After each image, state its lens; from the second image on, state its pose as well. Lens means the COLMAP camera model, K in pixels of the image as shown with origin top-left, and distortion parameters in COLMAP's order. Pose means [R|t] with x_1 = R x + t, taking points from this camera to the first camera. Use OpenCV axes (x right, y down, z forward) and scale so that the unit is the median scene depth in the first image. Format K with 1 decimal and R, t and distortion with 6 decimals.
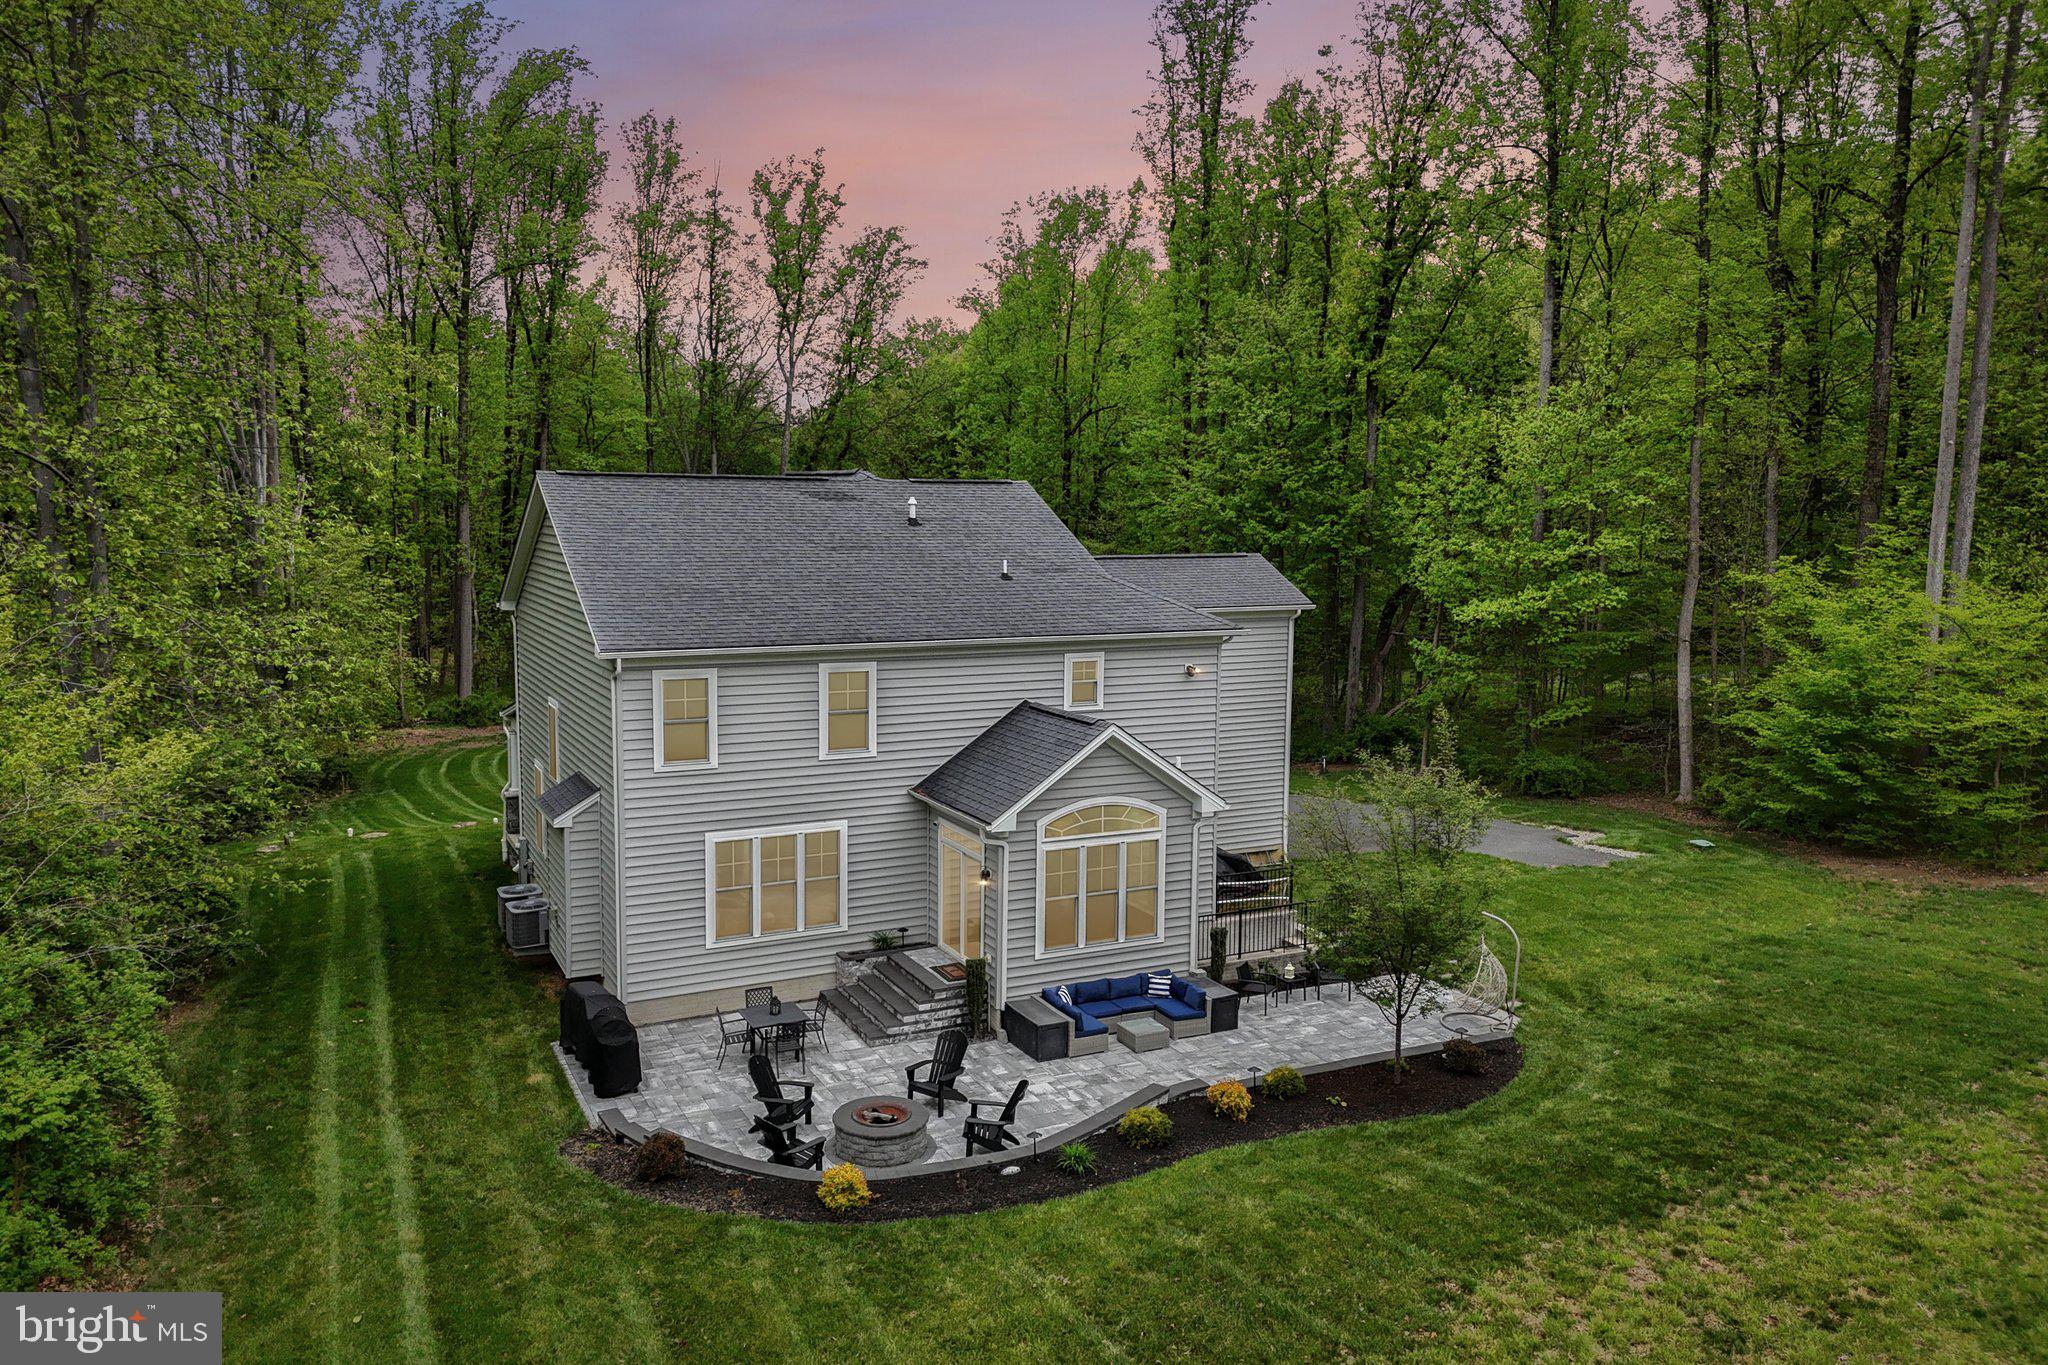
lens RADIAL K [[1508.2, 0, 1029.5], [0, 1508.2, 692.0], [0, 0, 1]] dist [0.099102, -0.150207]
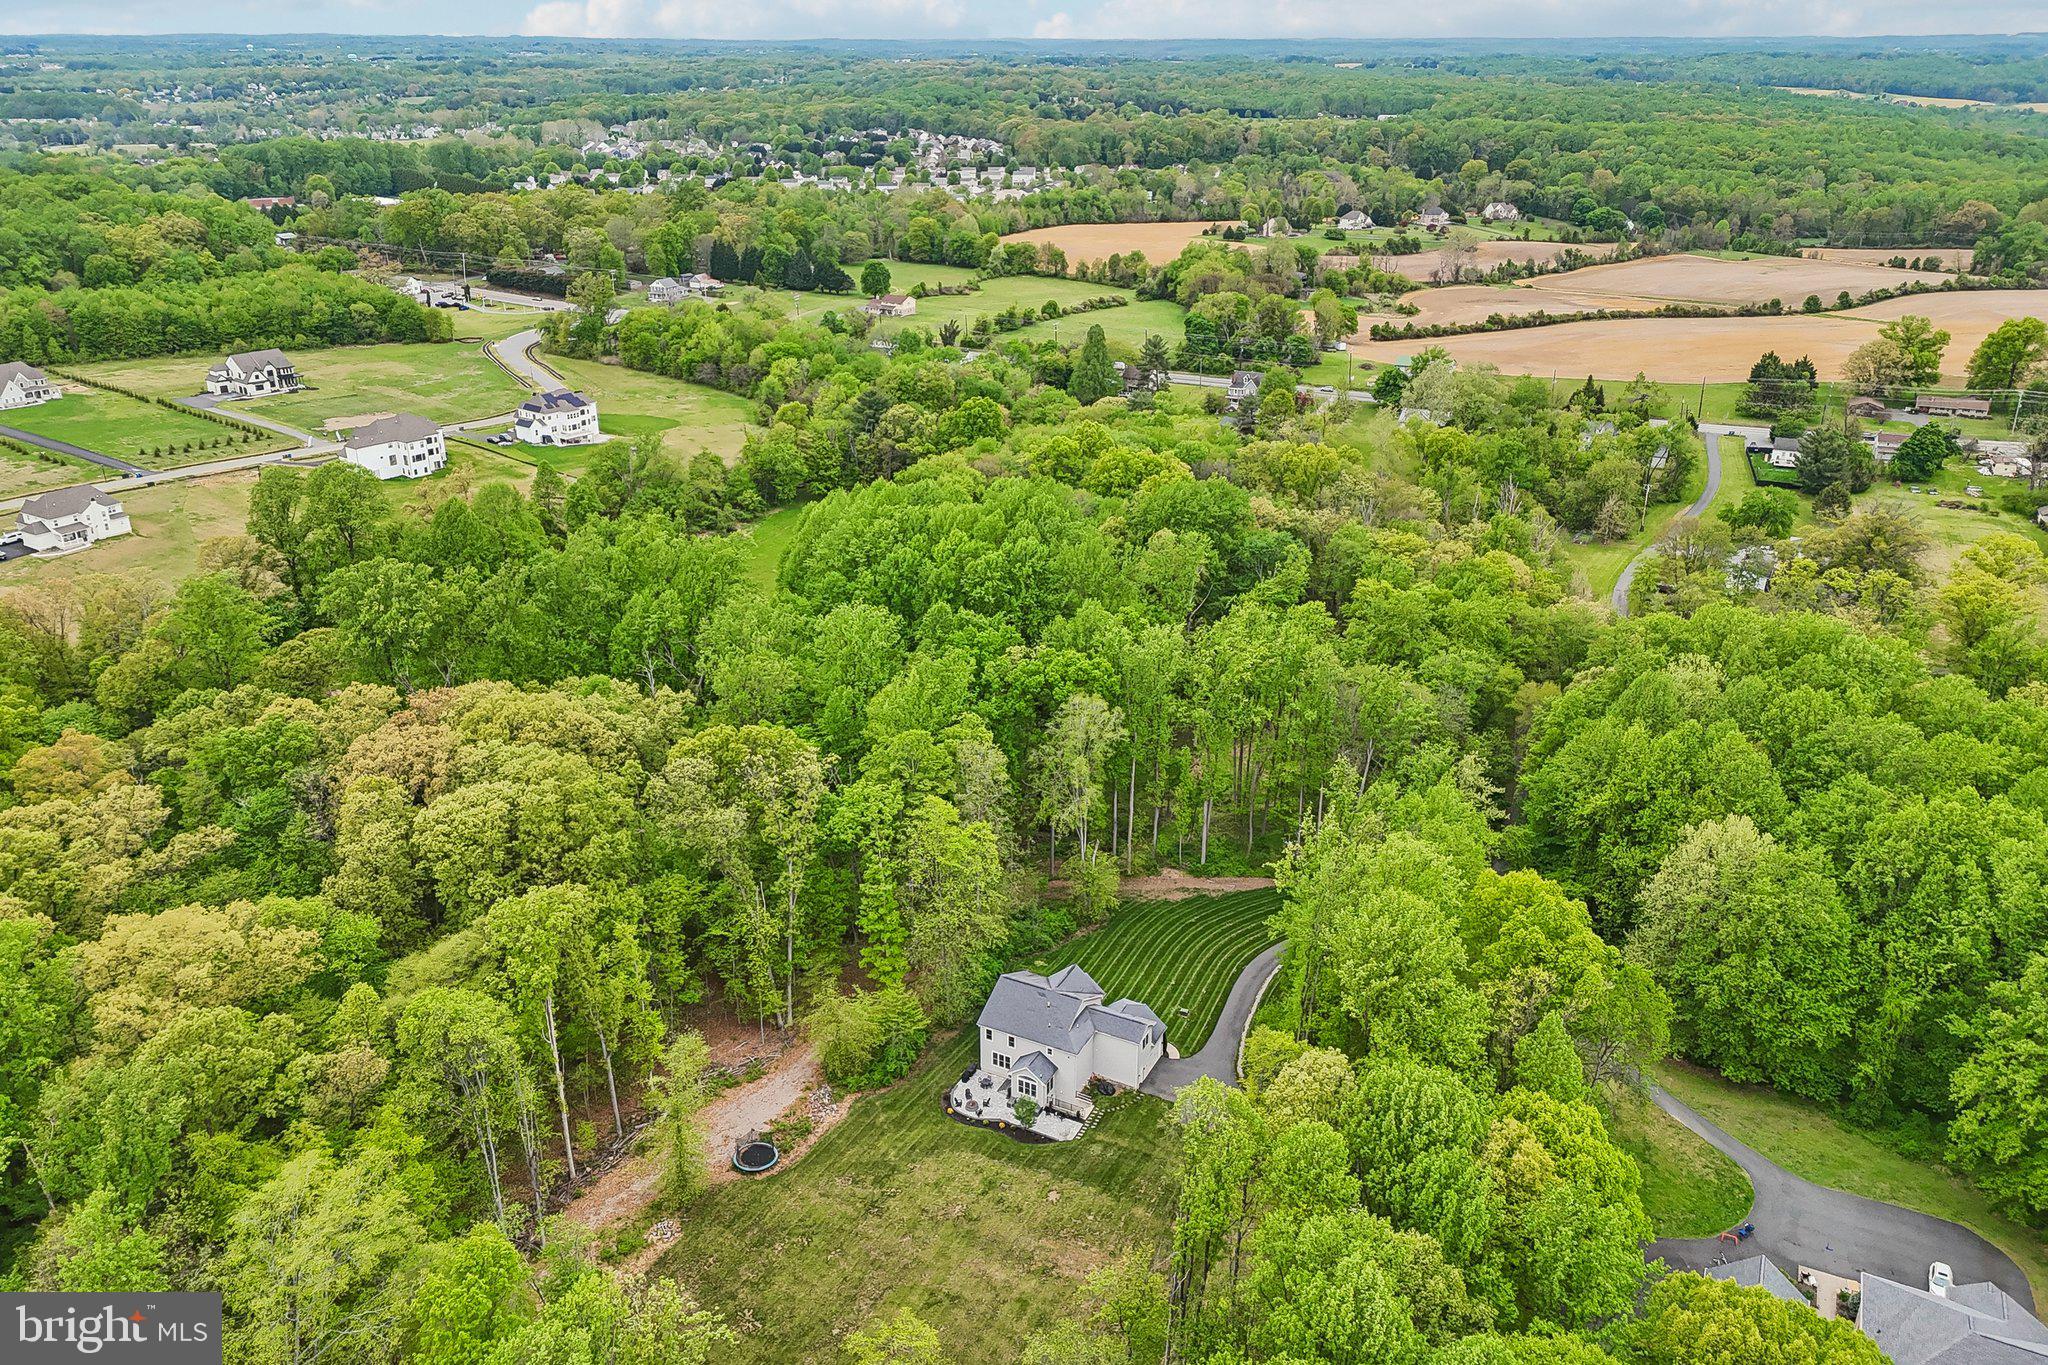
lens RADIAL K [[1517.2, 0, 1030.3], [0, 1517.2, 676.6], [0, 0, 1]] dist [0.074204, -0.082182]
pose [[0.592627, 0.296597, -0.748882, 4.315412], [-0.109929, 0.950819, 0.289583, -3.349713], [0.797940, -0.089290, 0.596086, -2.649862]]
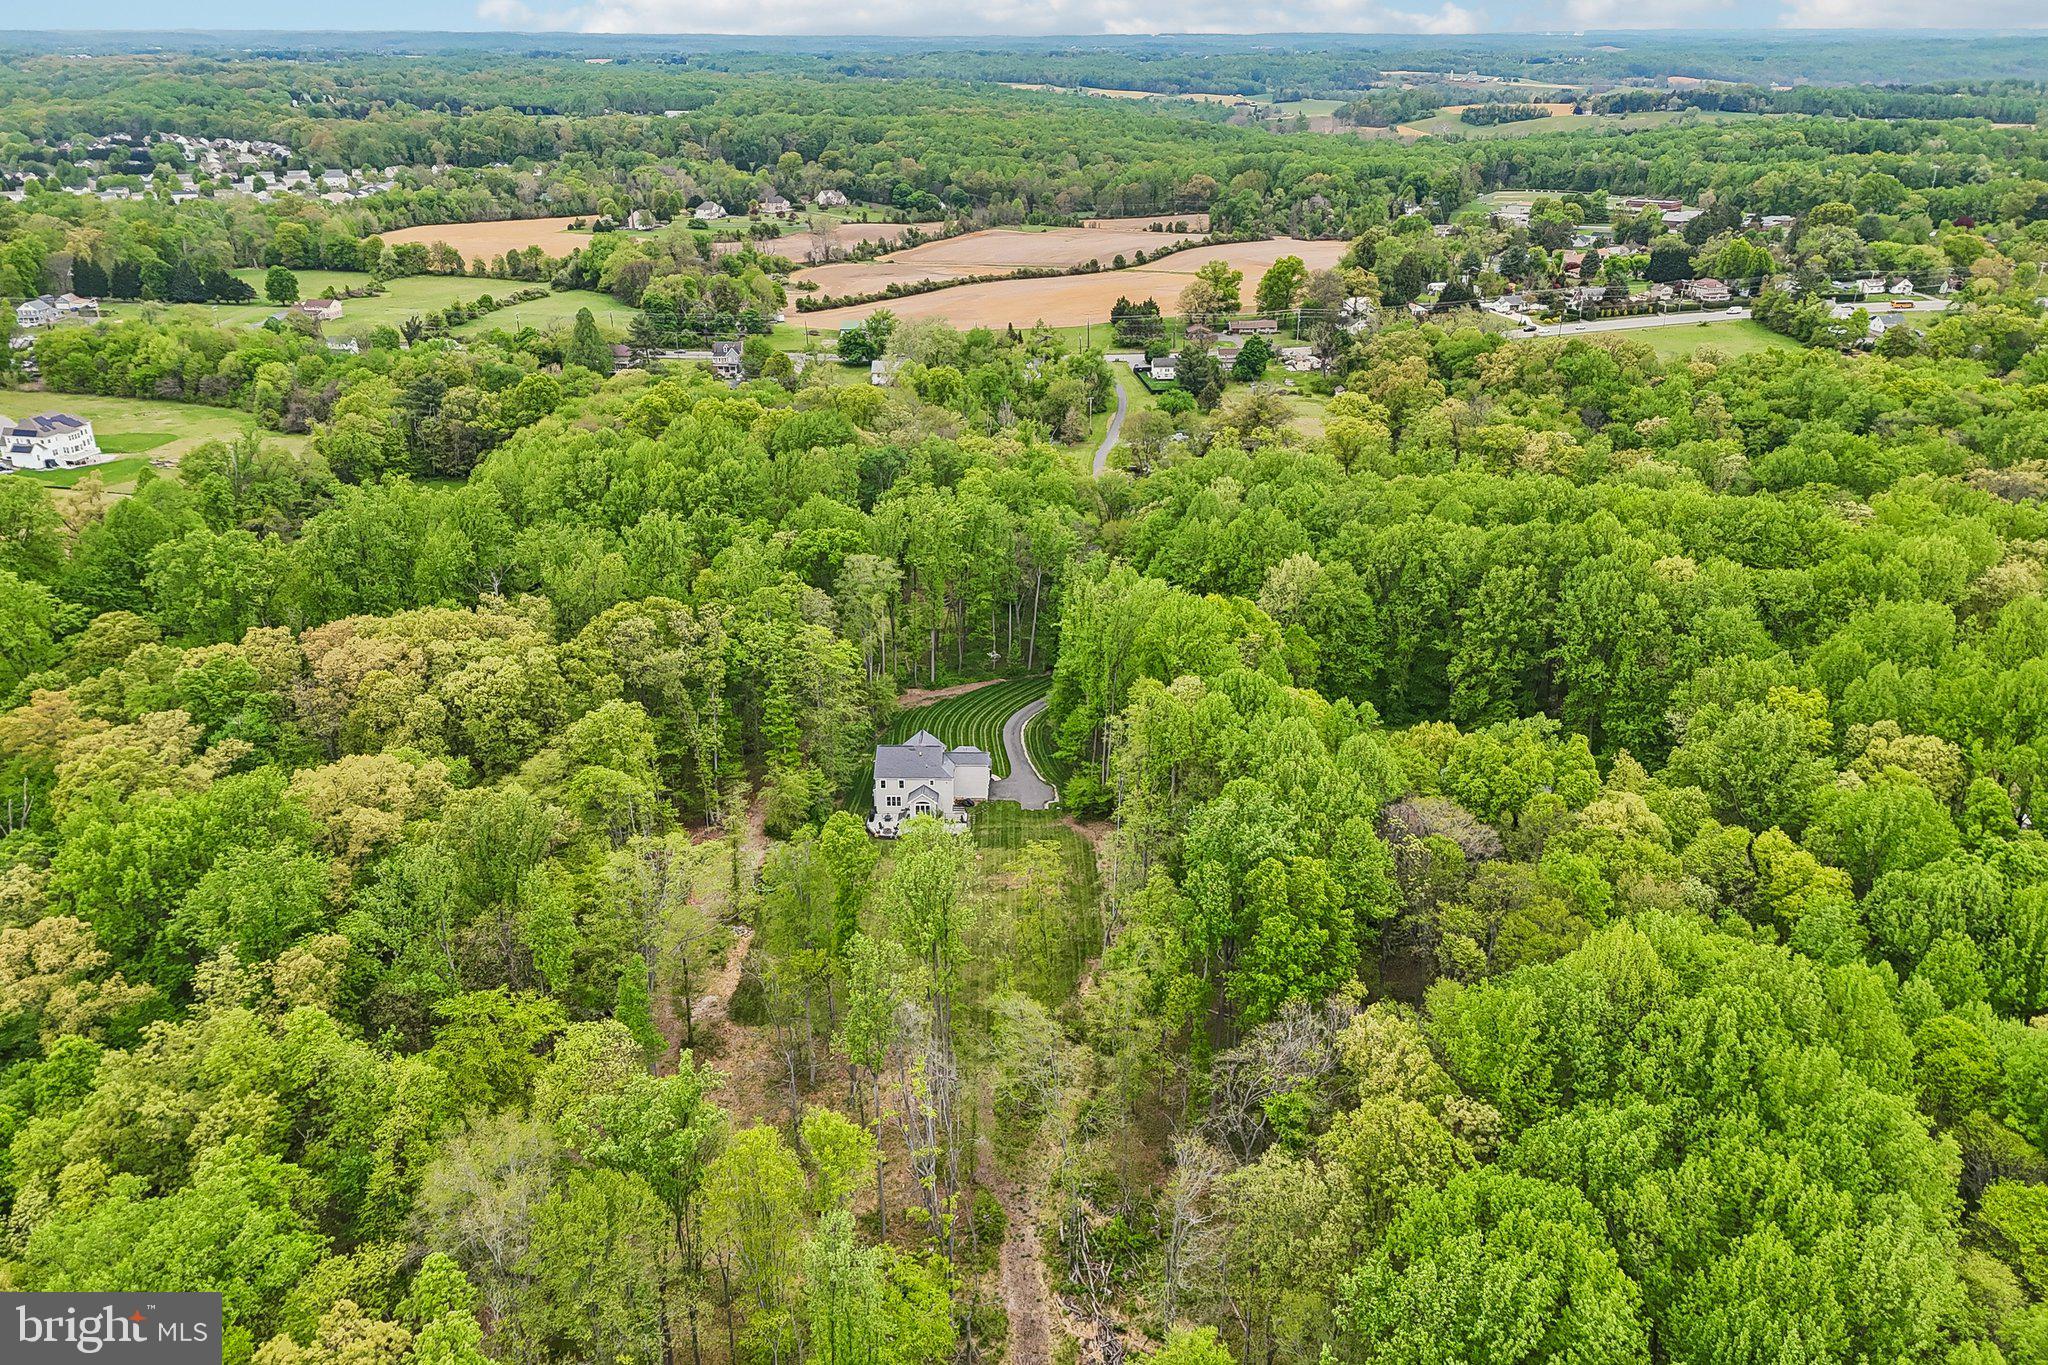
lens RADIAL K [[1502.0, 0, 1033.7], [0, 1502.0, 687.7], [0, 0, 1]] dist [0.075738, -0.090279]
pose [[0.886769, 0.169966, -0.429828, 4.320820], [-0.055653, 0.962433, 0.265755, -2.960970], [0.458850, -0.211742, 0.862915, -6.221540]]
